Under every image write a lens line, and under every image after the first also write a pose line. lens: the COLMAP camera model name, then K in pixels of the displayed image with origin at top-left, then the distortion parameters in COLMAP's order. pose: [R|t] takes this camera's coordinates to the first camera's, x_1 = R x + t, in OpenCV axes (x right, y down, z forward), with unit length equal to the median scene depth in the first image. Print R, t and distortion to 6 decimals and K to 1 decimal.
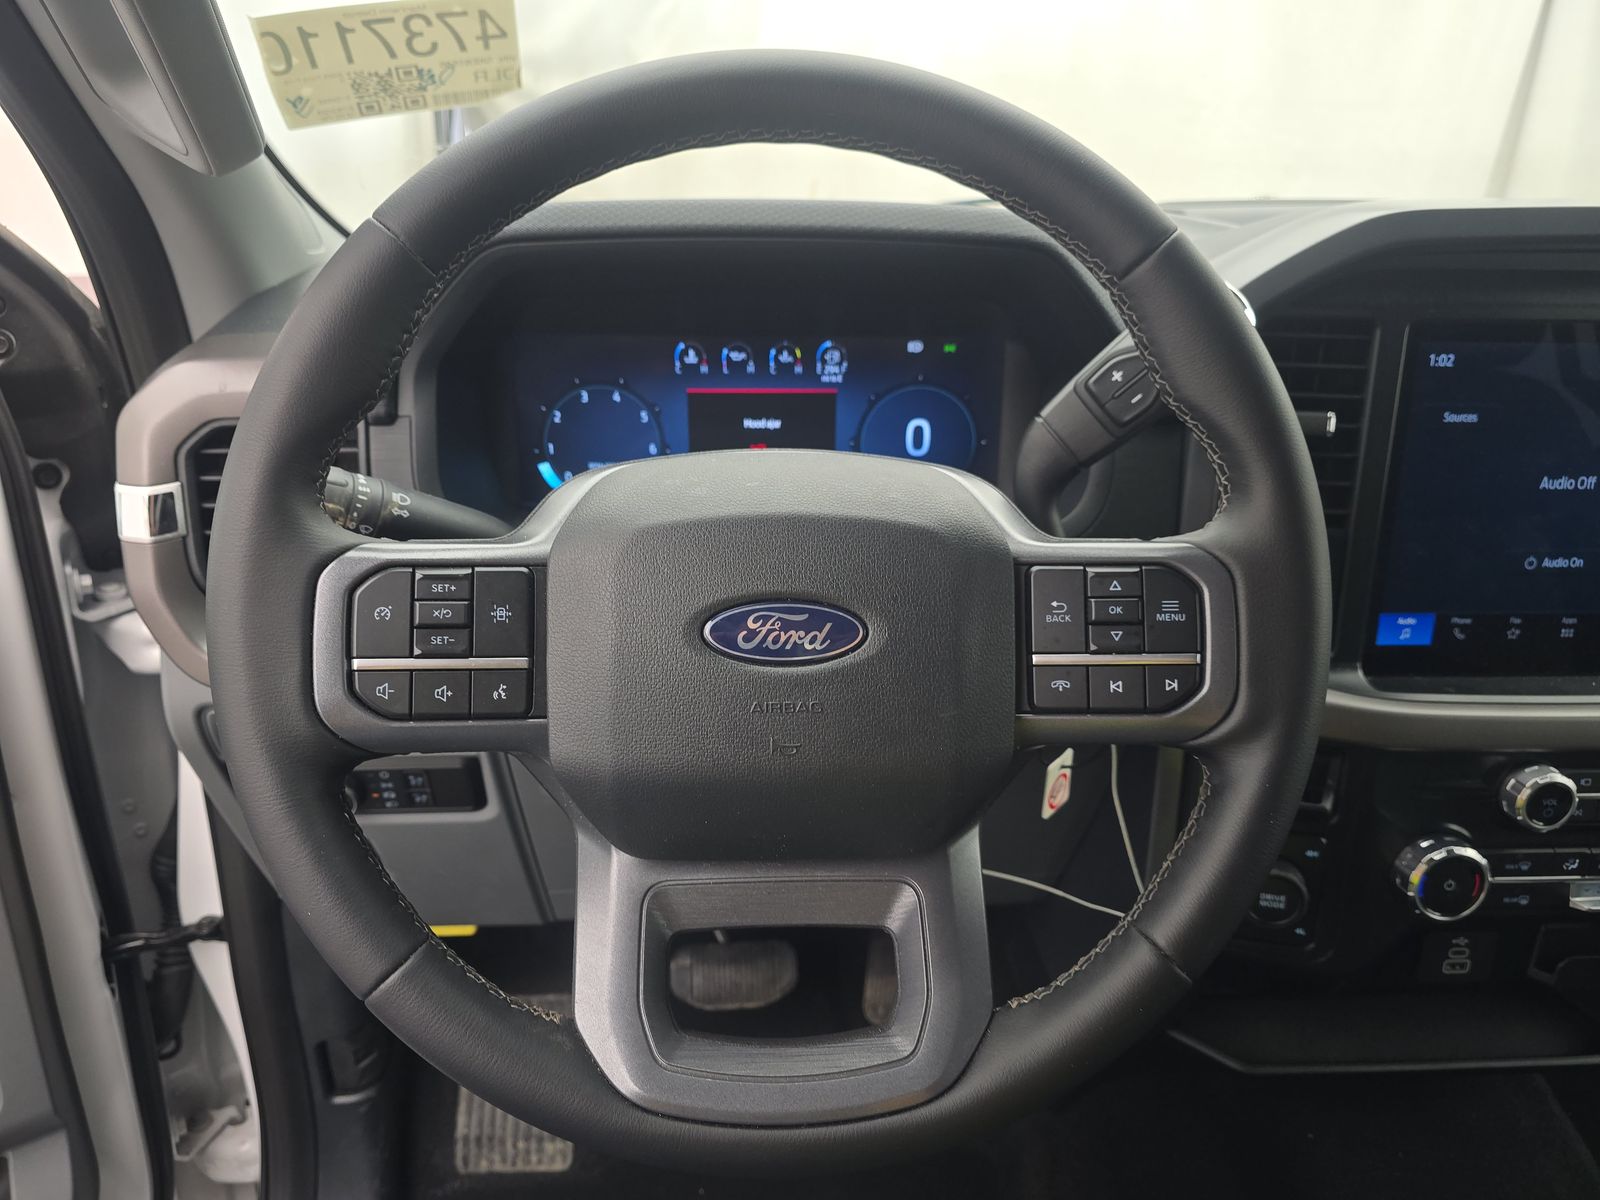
lens RADIAL K [[1087.5, 0, 800.0], [0, 1087.5, 600.0], [0, 0, 1]] dist [0.078985, -0.076696]
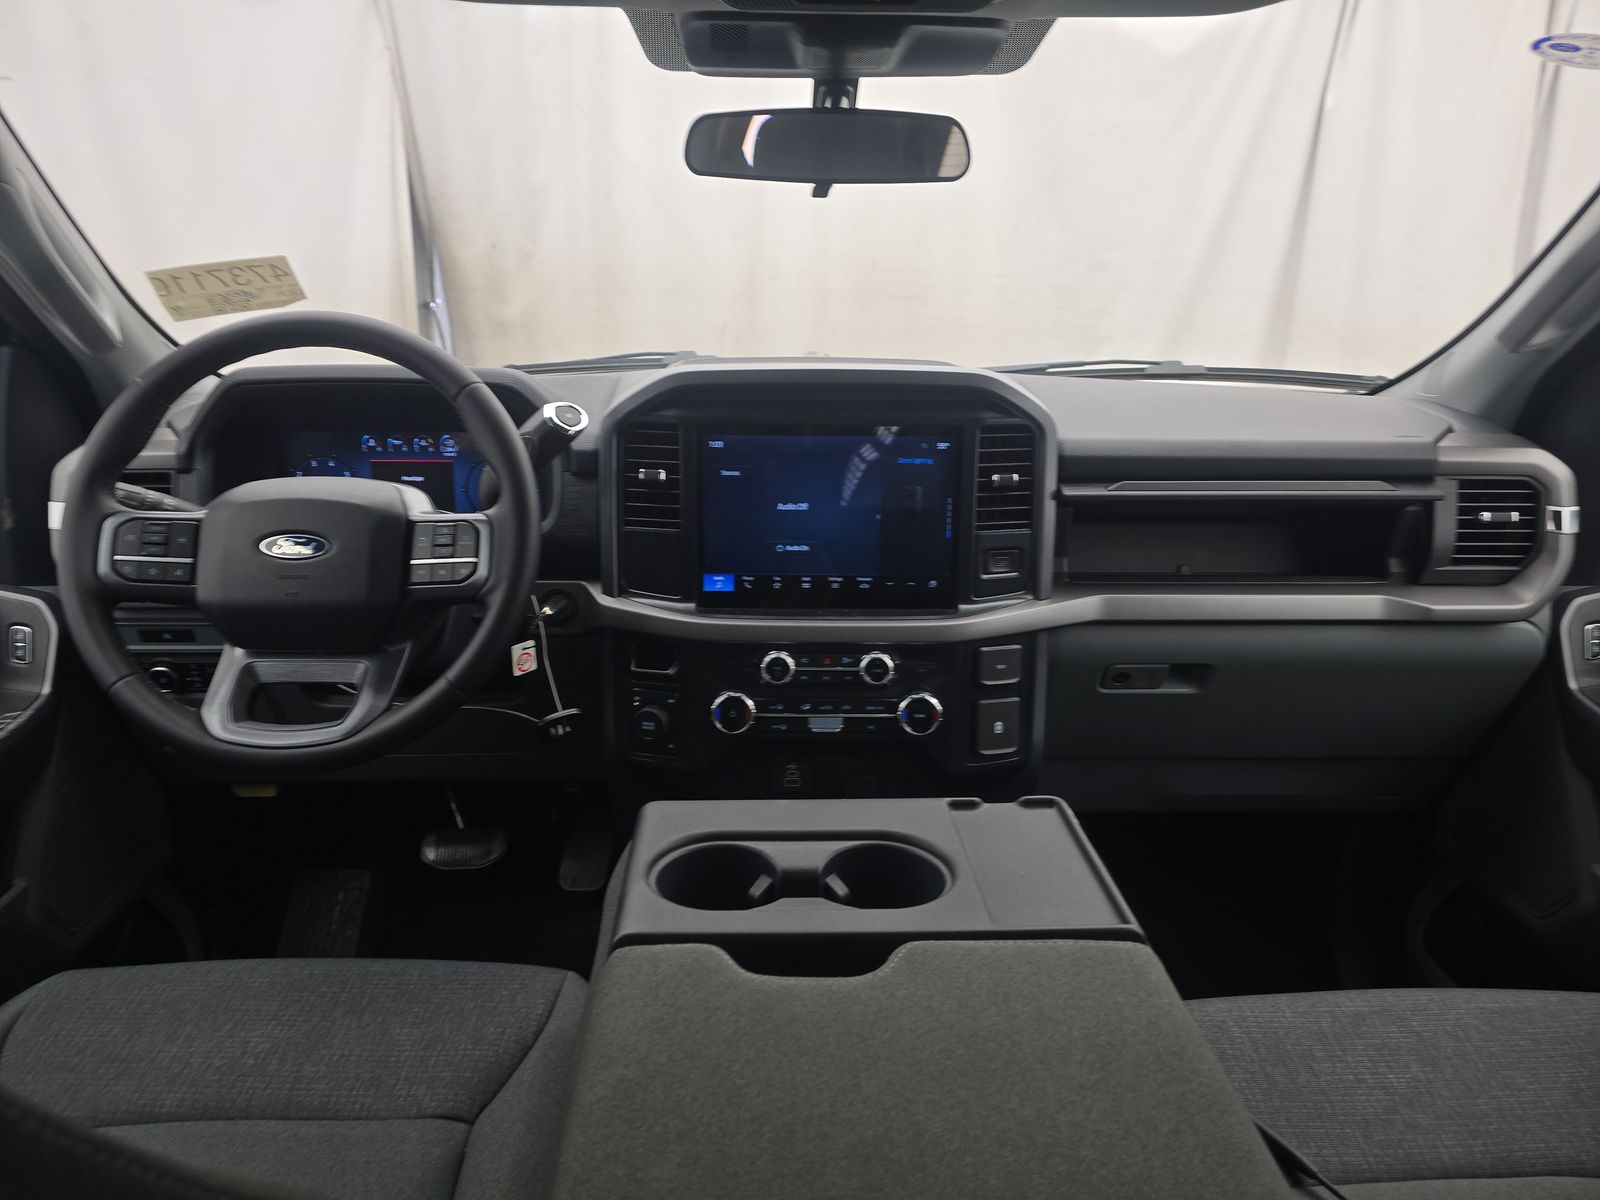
lens RADIAL K [[1087.5, 0, 800.0], [0, 1087.5, 600.0], [0, 0, 1]] dist [0.078985, -0.076696]
pose [[0.999364, 0.002710, -0.035547, 0.691608], [-0.006276, 0.994908, -0.100596, 0.224823], [0.035093, 0.100755, 0.994292, -0.796716]]
